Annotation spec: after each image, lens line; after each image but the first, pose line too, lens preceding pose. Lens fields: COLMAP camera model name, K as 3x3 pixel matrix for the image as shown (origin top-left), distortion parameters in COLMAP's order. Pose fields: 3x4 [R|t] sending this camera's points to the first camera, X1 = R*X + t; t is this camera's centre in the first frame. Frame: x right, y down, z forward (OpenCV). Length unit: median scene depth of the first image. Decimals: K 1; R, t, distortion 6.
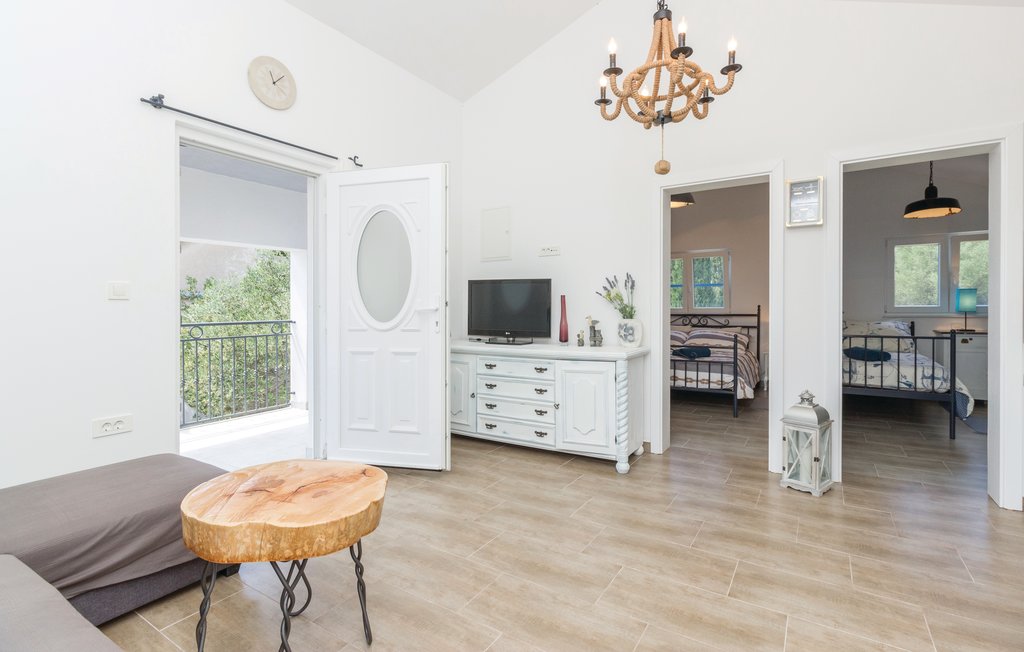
lens RADIAL K [[458.2, 0, 512.5], [0, 458.2, 309.4], [0, 0, 1]] dist [-0.023047, -0.000109]
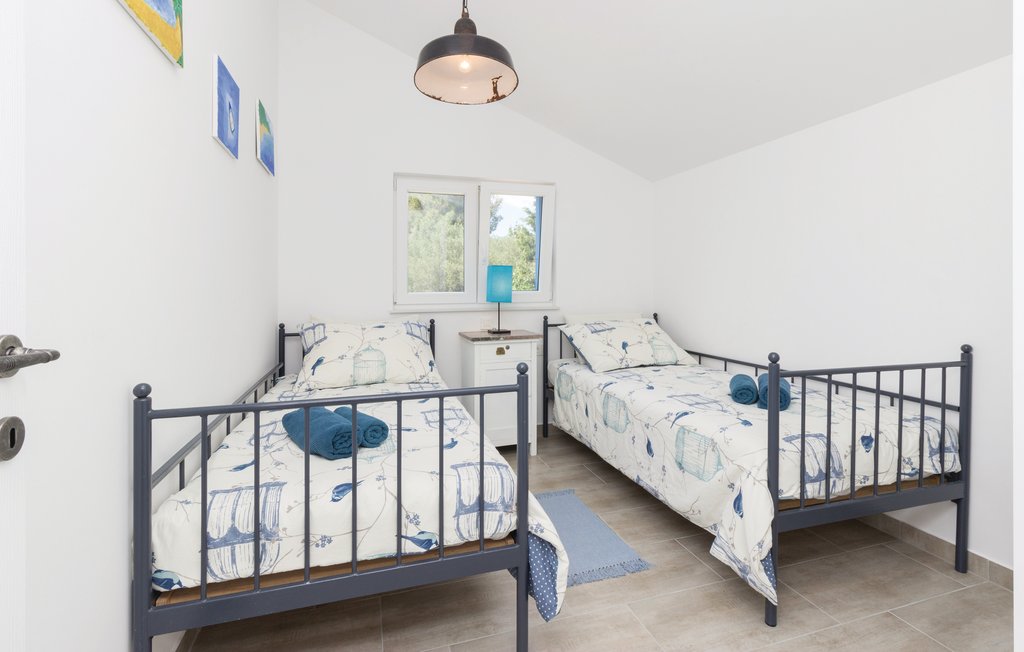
lens RADIAL K [[539.1, 0, 512.5], [0, 539.1, 297.8], [0, 0, 1]] dist [0.000516, 0.000060]
pose [[0.640777, -0.008813, 0.767677, 0.700579], [0.005232, 0.999961, 0.007112, -0.009575], [-0.767709, -0.000541, 0.640798, 0.787960]]
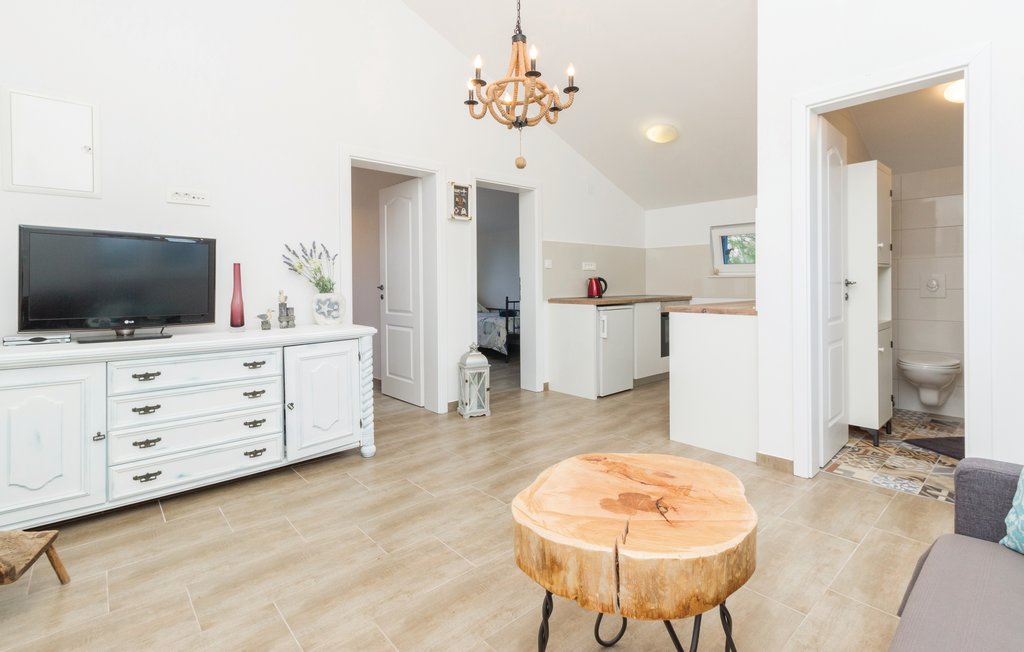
lens RADIAL K [[470.7, 0, 518.3], [0, 470.7, 285.5], [0, 0, 1]] dist [-0.001467, -0.000189]
pose [[0.290316, 0.001232, 0.956930, -0.489013], [0.008587, 0.999956, -0.003893, 0.011630], [-0.956892, 0.009347, 0.290292, 0.350811]]
